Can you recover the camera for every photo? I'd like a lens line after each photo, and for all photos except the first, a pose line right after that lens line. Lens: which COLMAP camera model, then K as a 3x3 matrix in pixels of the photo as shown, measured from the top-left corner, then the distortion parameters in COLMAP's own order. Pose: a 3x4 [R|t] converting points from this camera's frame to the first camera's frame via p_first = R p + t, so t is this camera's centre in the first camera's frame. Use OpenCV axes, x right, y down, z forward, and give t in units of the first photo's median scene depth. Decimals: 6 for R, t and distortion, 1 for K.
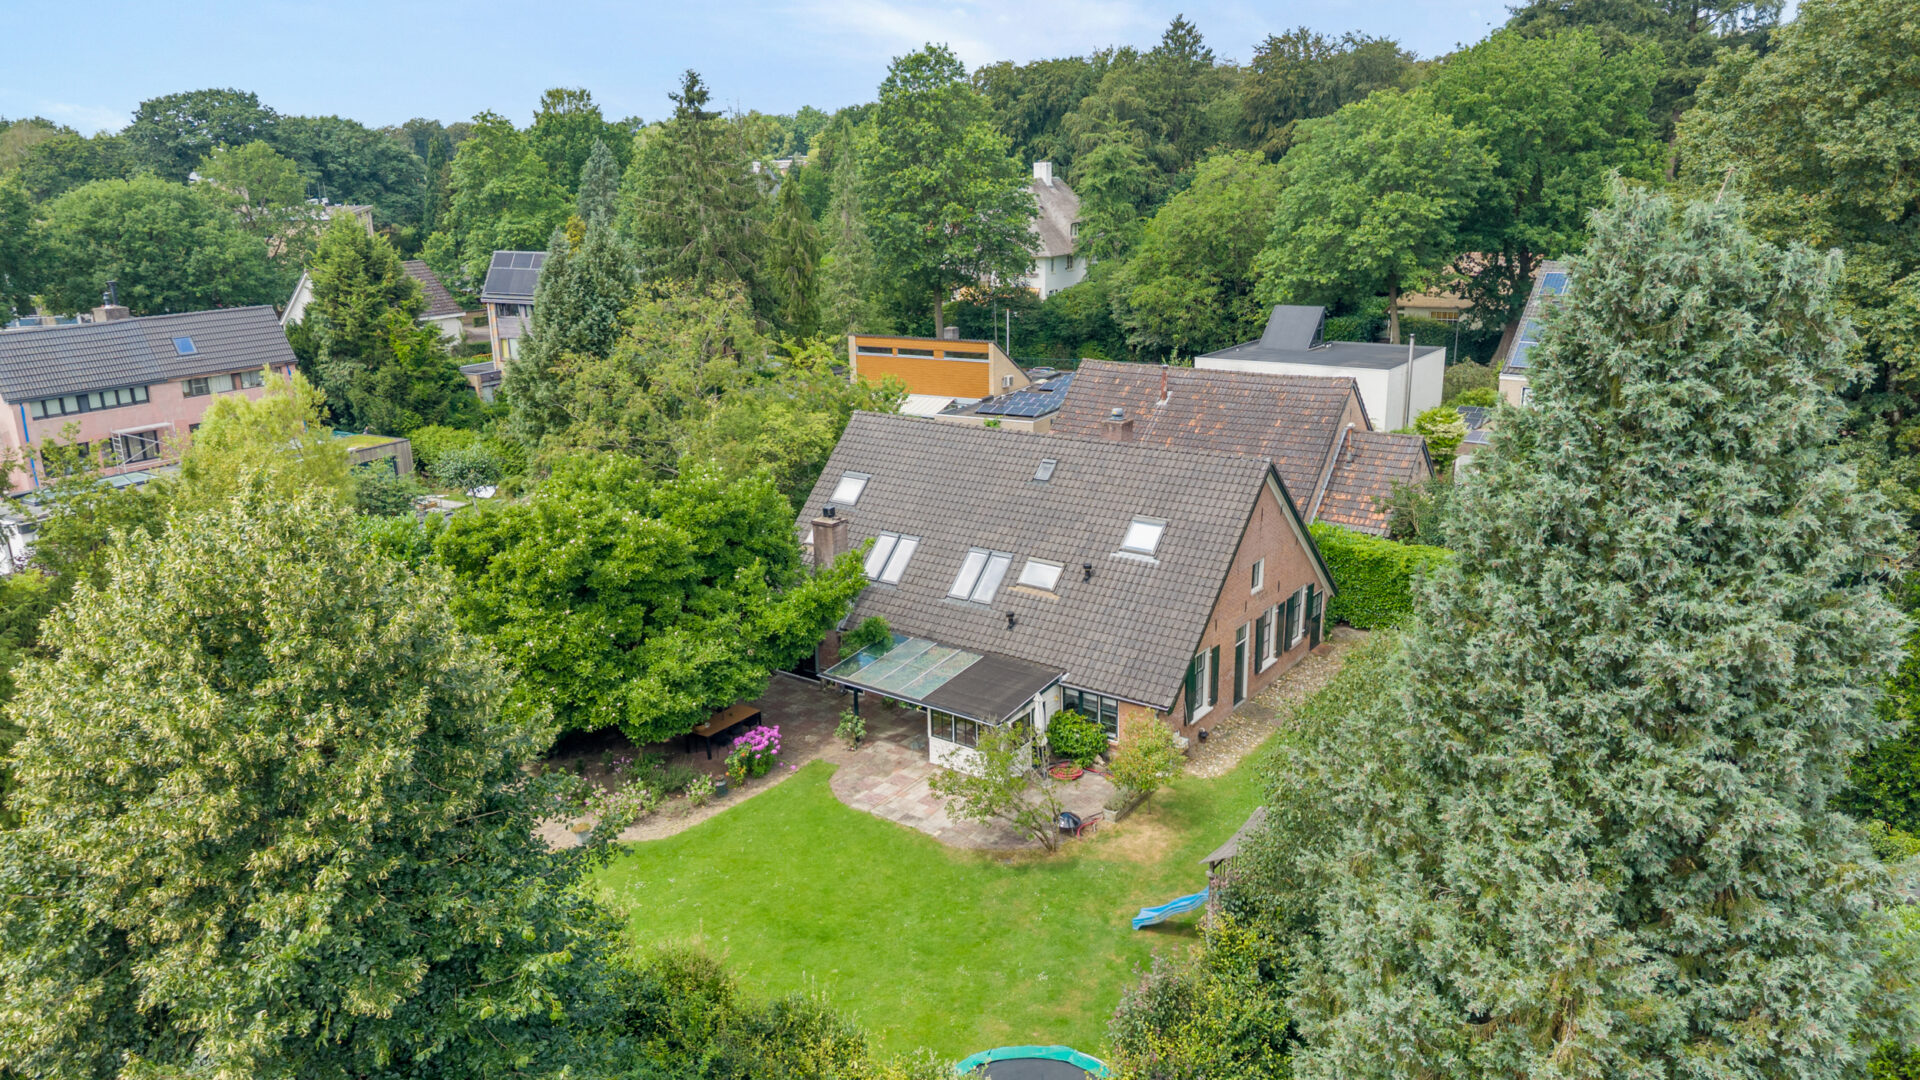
lens RADIAL K [[1282.0, 0, 960.7], [0, 1282.0, 536.8], [0, 0, 1]] dist [-0.003983, -0.012761]
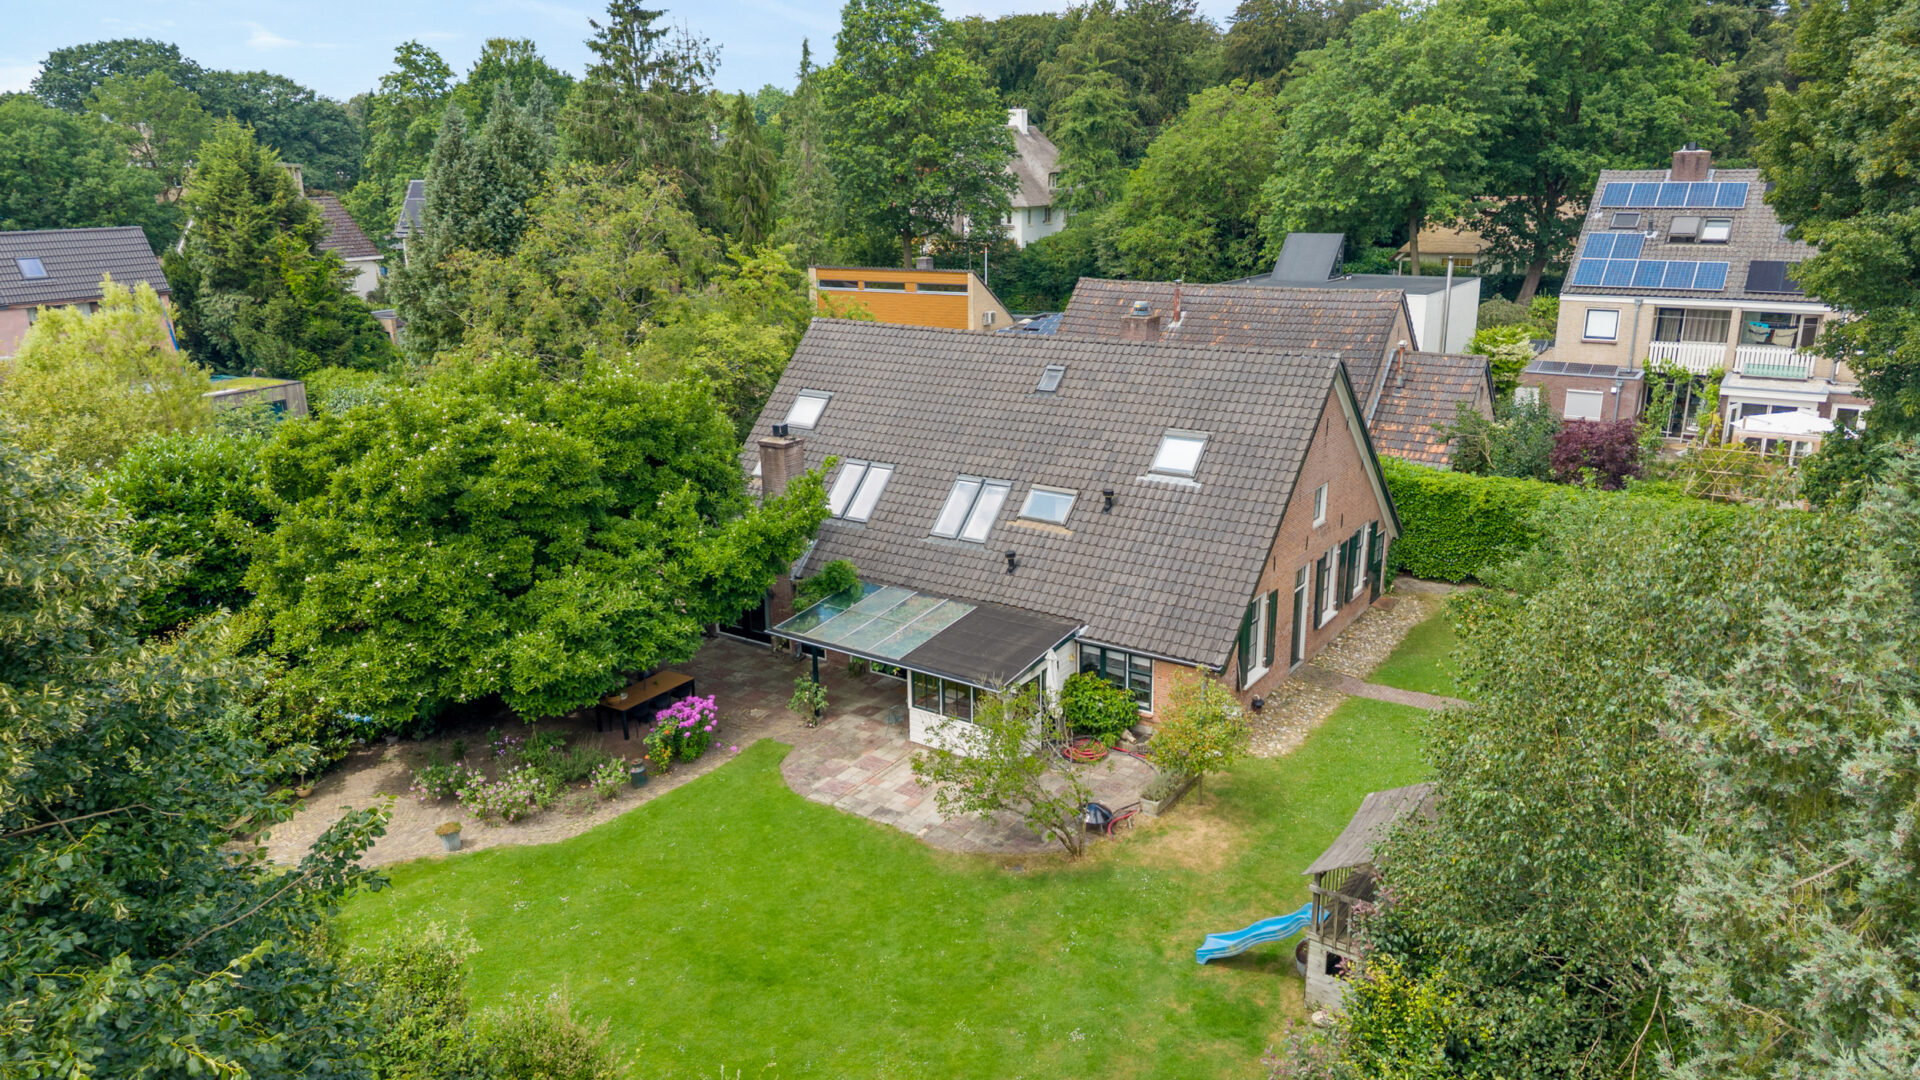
lens RADIAL K [[1282.0, 0, 960.2], [0, 1282.0, 541.6], [0, 0, 1]] dist [-0.003983, -0.012761]
pose [[0.999637, -0.003094, 0.026765, -0.010785], [0.002818, 0.999943, 0.010335, 0.036188], [-0.026795, -0.010256, 0.999588, 0.170489]]
